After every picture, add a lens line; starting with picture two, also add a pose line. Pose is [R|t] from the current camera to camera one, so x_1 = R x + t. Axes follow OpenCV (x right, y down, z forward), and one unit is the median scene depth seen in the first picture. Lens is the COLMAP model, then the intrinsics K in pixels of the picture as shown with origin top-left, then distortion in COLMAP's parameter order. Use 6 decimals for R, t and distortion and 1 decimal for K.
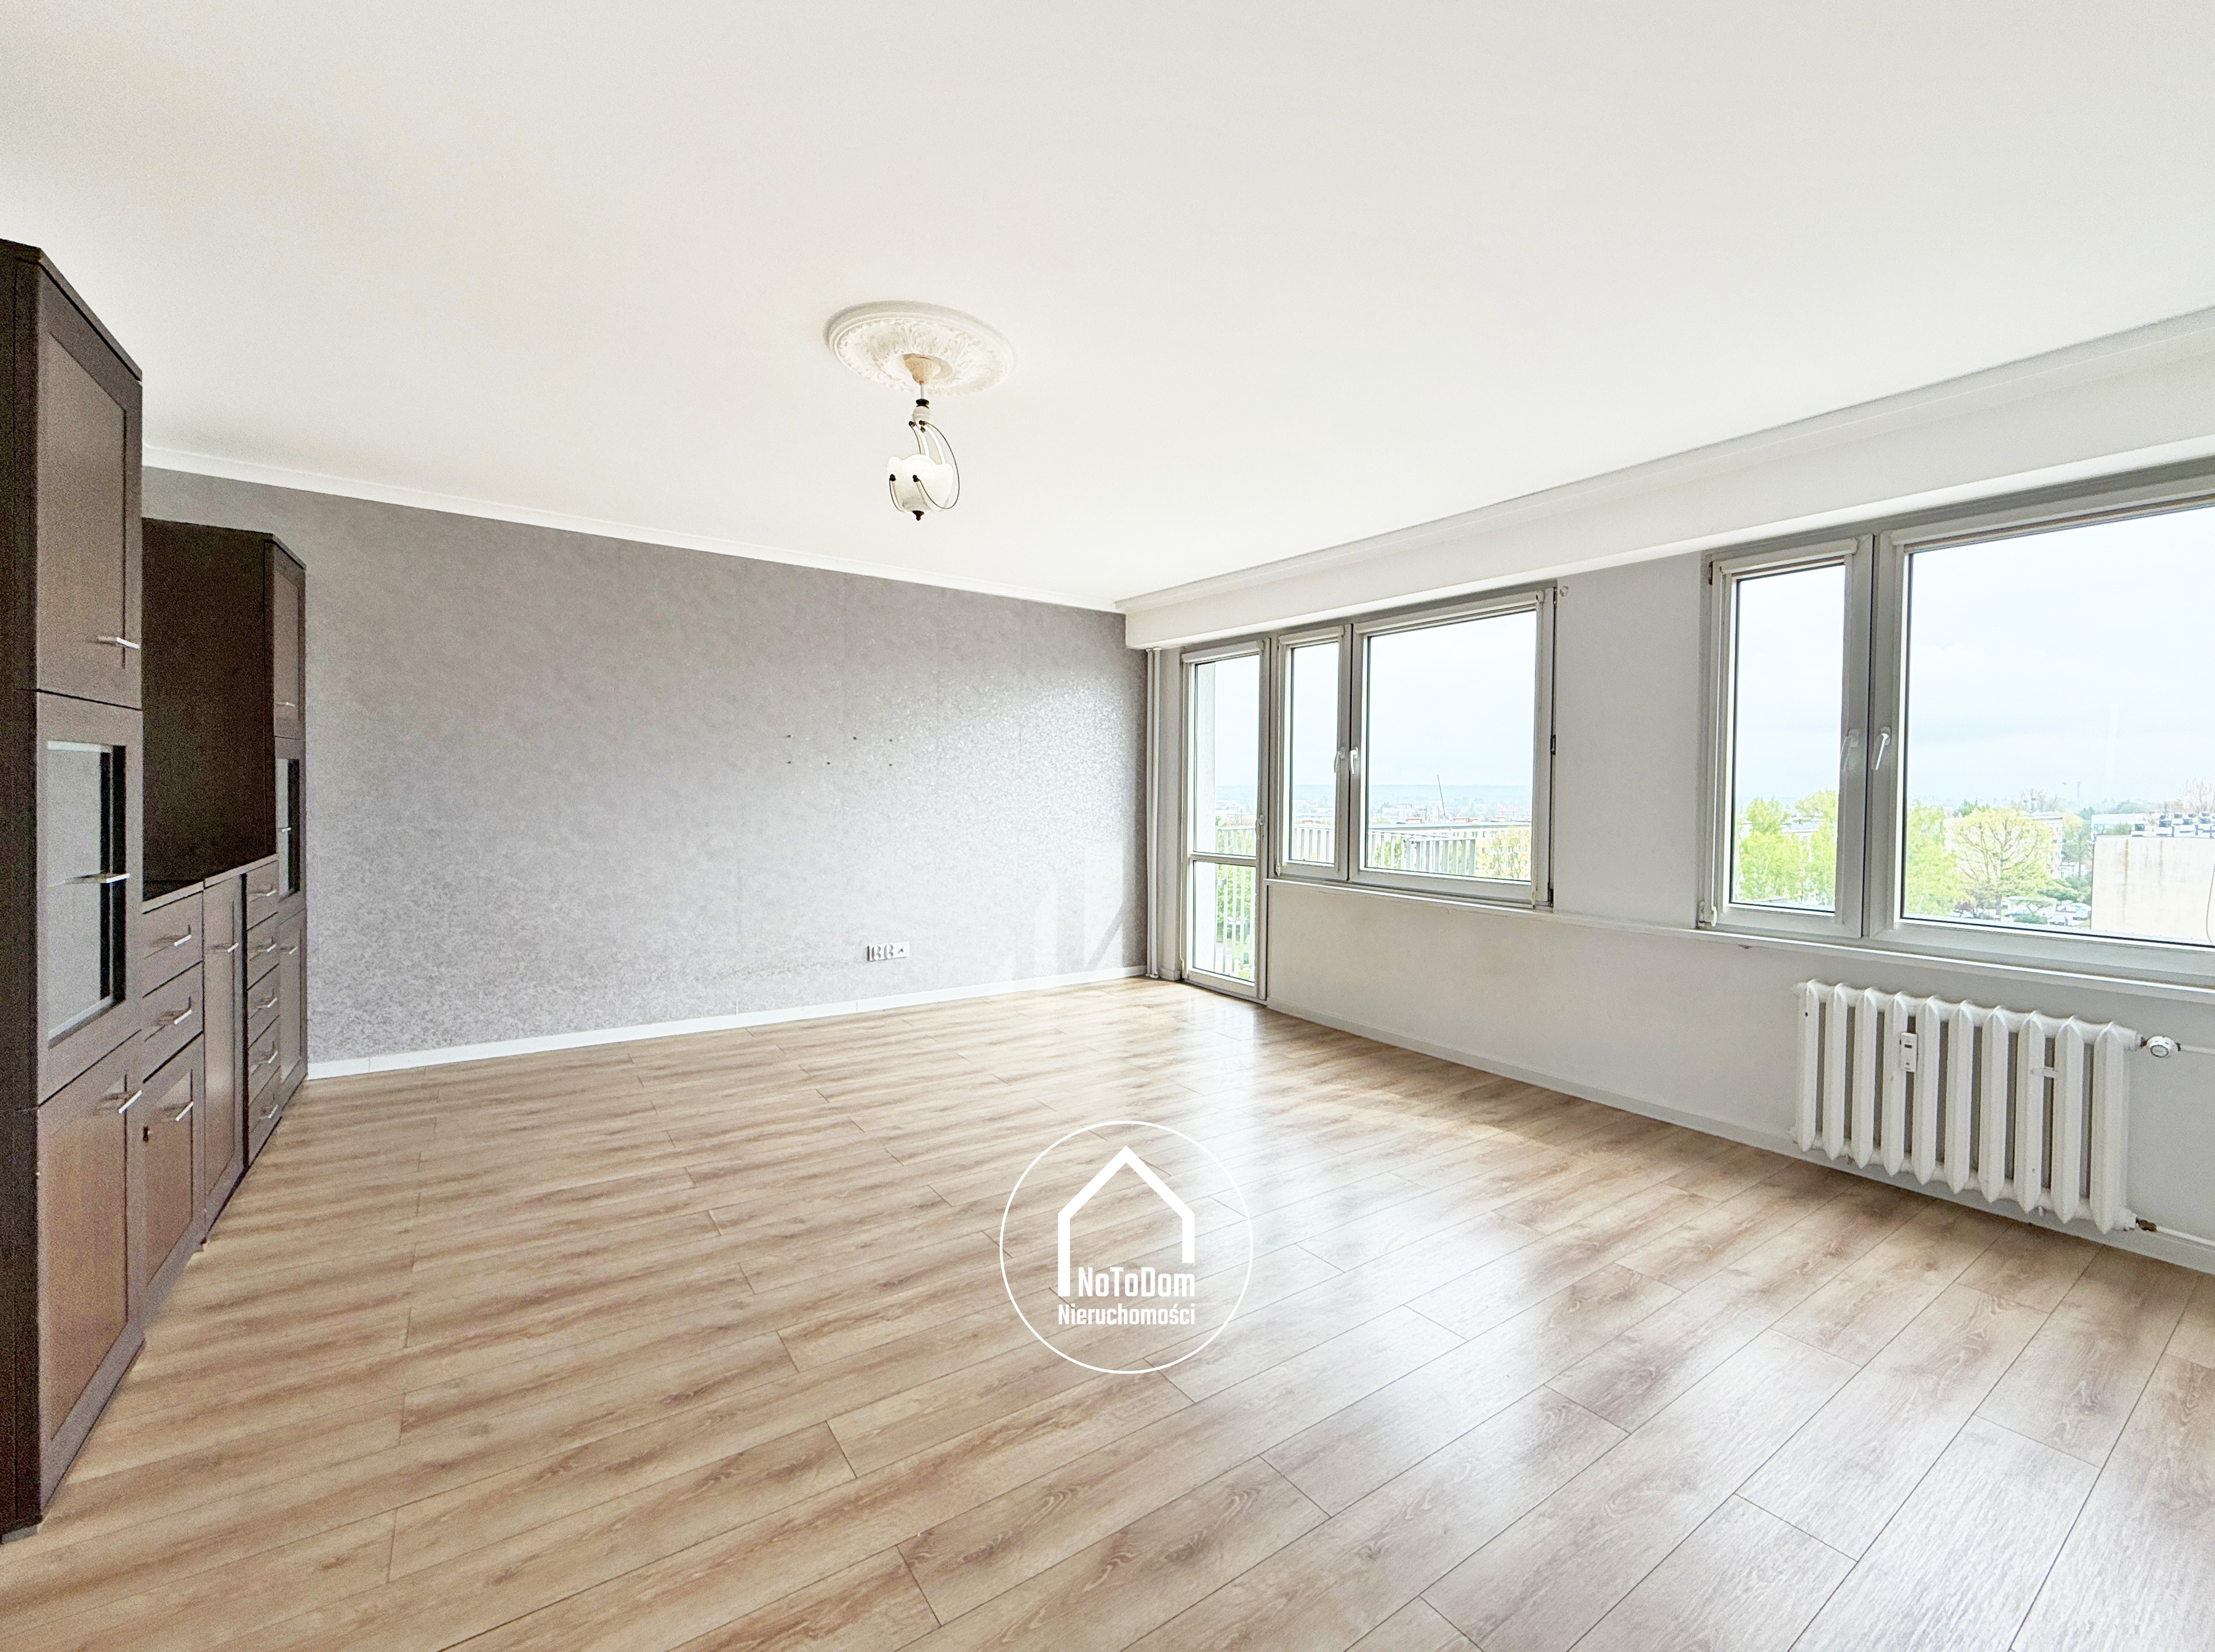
lens RADIAL K [[936.9, 0, 1170.1], [0, 936.9, 824.4], [0, 0, 1]] dist [0.002896, -0.000047]
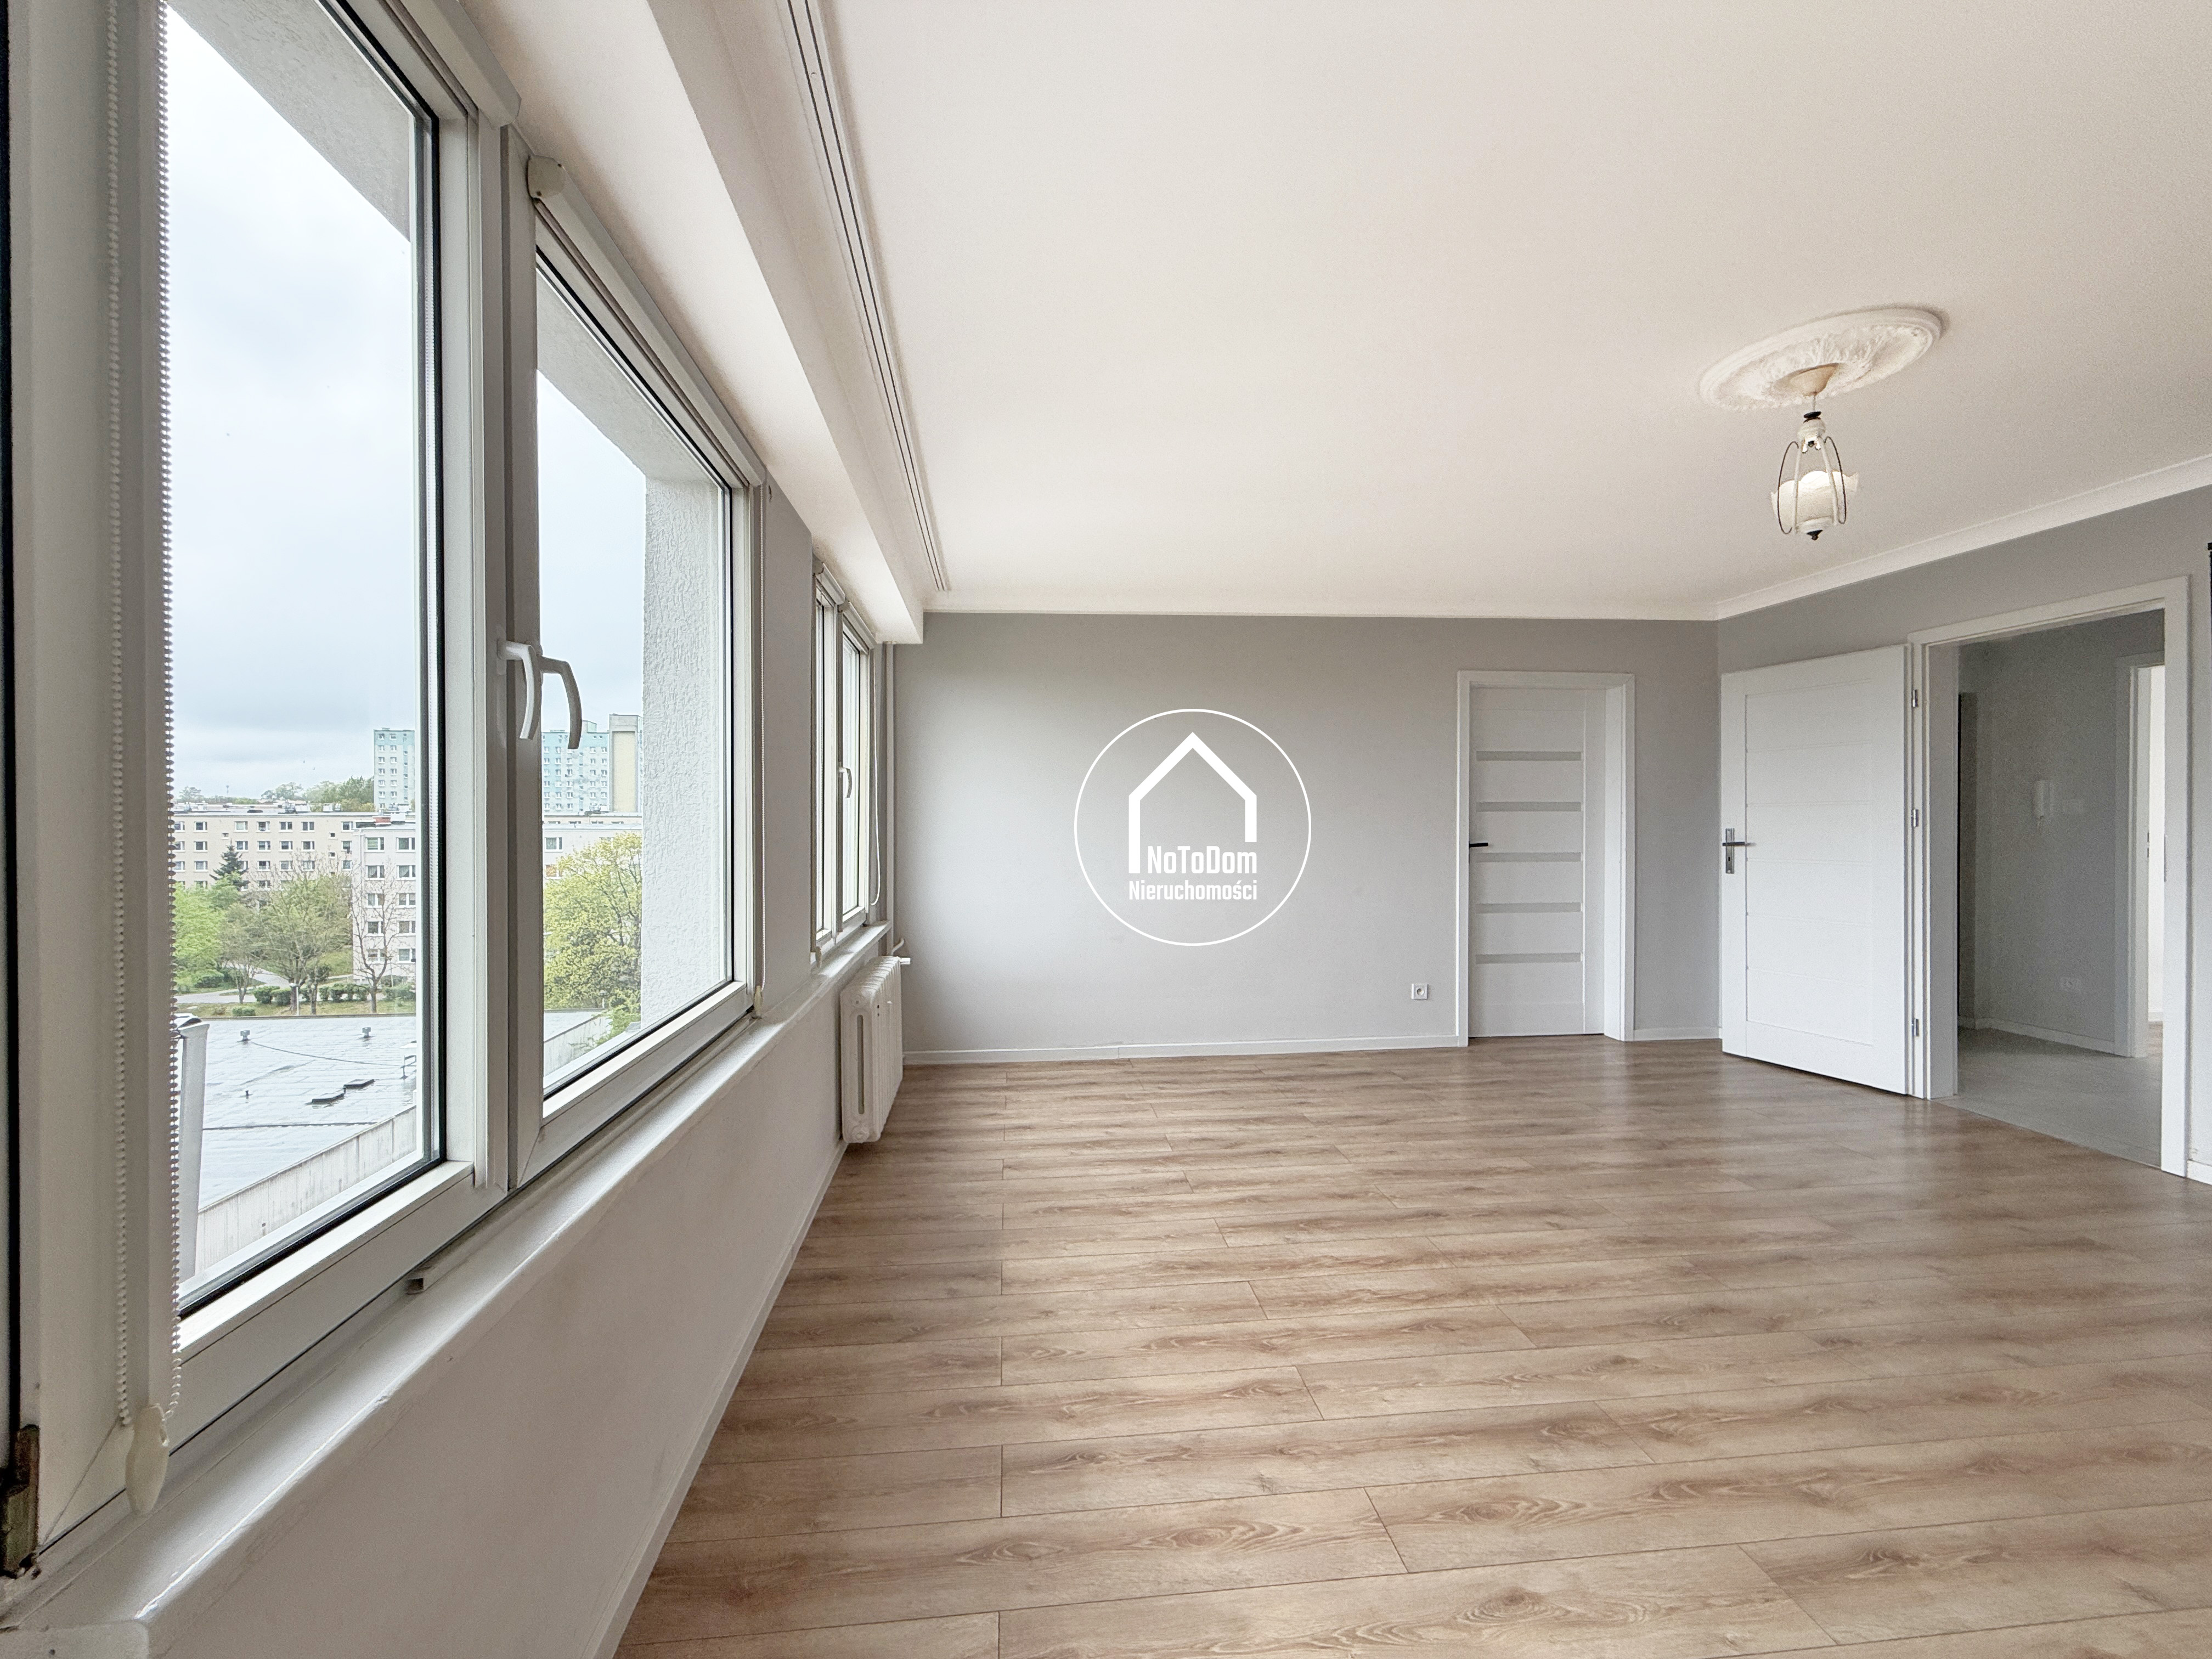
lens RADIAL K [[885.6, 0, 1095.2], [0, 885.6, 827.9], [0, 0, 1]] dist [-0.000875, 0.000195]
pose [[-0.860638, -0.012087, 0.509074, -0.076596], [0.012232, 0.998939, 0.044397, -0.062023], [-0.509071, 0.044437, -0.859577, 1.647692]]
